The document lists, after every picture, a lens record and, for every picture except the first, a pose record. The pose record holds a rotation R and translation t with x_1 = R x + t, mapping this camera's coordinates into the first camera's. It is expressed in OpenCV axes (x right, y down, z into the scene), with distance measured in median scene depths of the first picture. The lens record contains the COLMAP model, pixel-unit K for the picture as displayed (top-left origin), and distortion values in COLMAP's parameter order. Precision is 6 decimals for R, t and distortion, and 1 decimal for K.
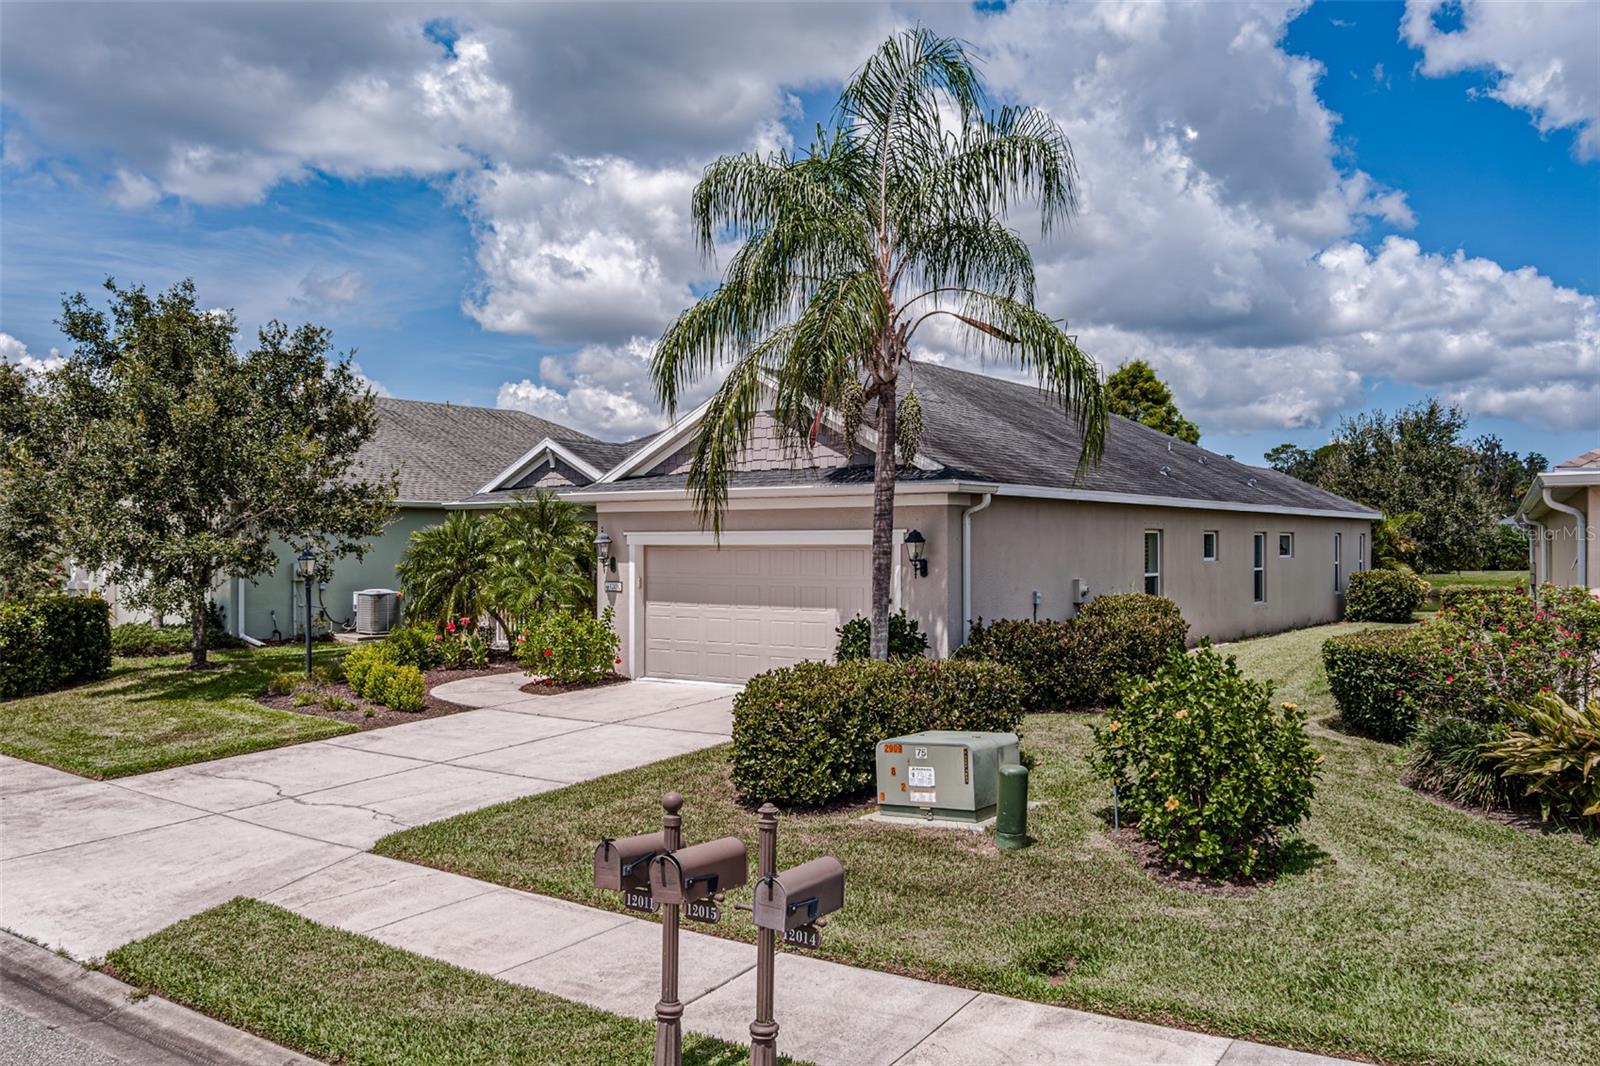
lens RADIAL K [[1303.1, 0, 796.2], [0, 1303.1, 531.4], [0, 0, 1]] dist [-0.077276, 0.035045]
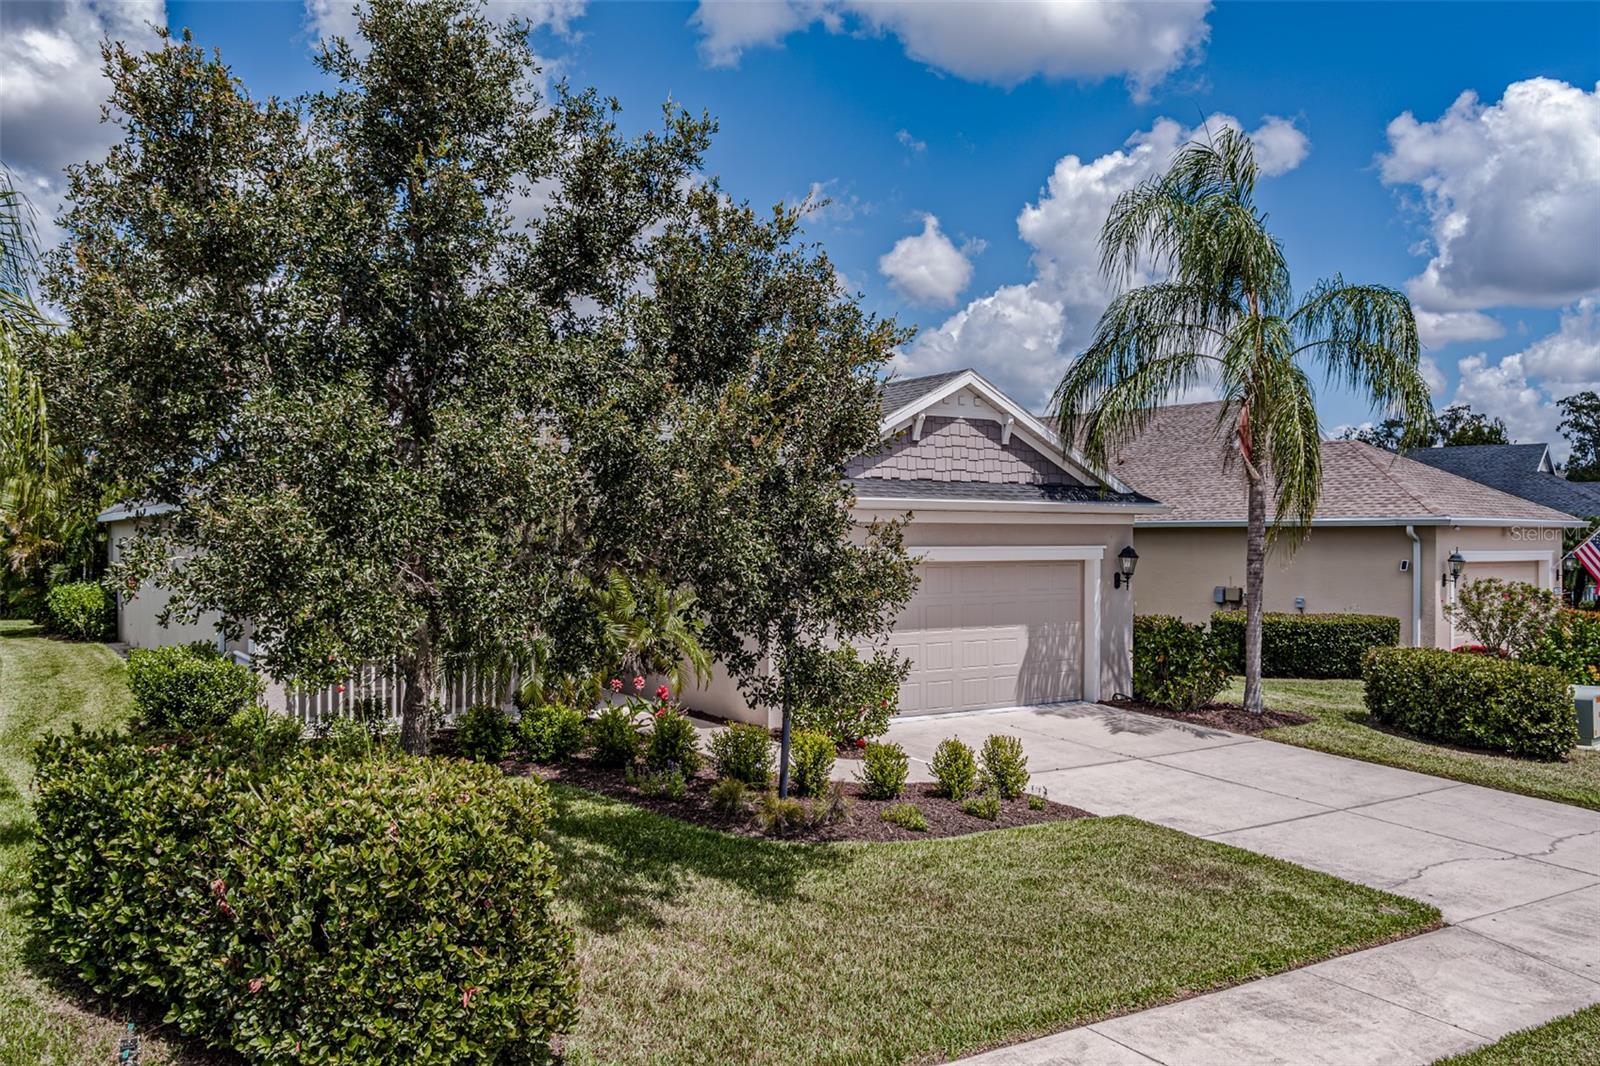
lens RADIAL K [[1284.9, 0, 801.5], [0, 1284.9, 529.1], [0, 0, 1]] dist [-0.078155, 0.030990]
pose [[0.356973, 0.008889, 0.934072, -1.602693], [-0.011879, 0.999917, -0.004975, -0.011285], [-0.934039, -0.009320, 0.357049, 1.339803]]
